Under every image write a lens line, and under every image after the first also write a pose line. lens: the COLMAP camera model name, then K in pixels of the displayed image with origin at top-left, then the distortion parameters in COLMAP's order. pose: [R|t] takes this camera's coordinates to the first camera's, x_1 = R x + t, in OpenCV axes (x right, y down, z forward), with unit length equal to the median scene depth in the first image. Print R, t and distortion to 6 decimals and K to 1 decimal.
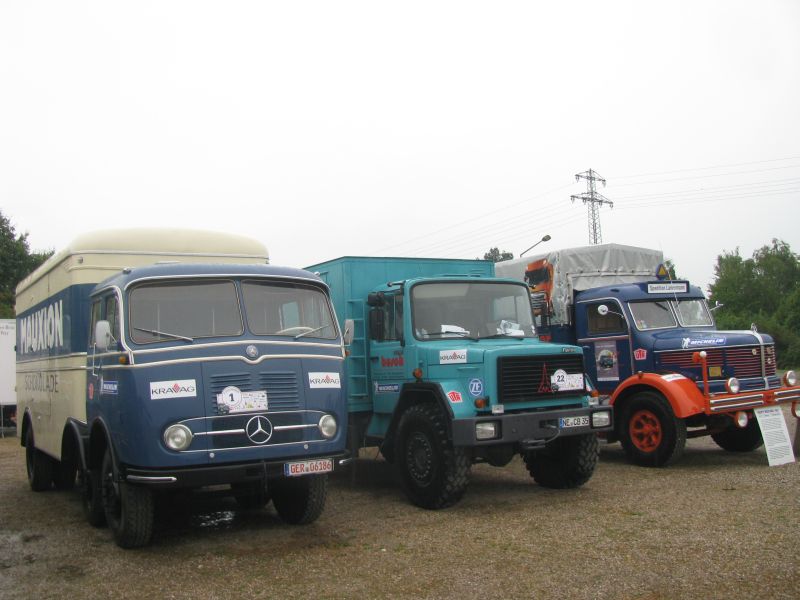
lens RADIAL K [[845.8, 0, 397.7], [0, 845.8, 283.9], [0, 0, 1]] dist [-0.215806, 0.306351]
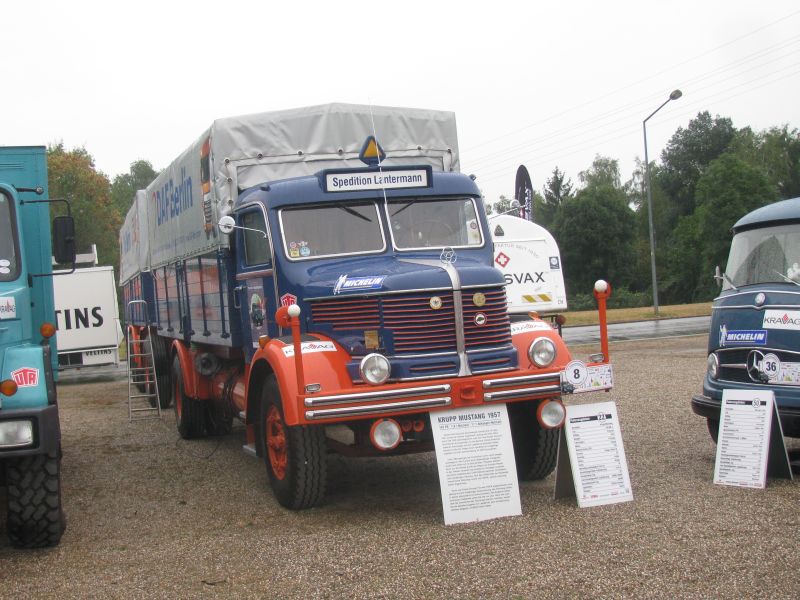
lens RADIAL K [[1137.2, 0, 364.3], [0, 1137.2, 297.8], [0, 0, 1]] dist [-0.091701, 0.034668]
pose [[0.971221, -0.009625, -0.237984, 0.598681], [0.035966, 0.993652, 0.106589, 0.002221], [0.235448, -0.112081, 0.965403, 0.322343]]
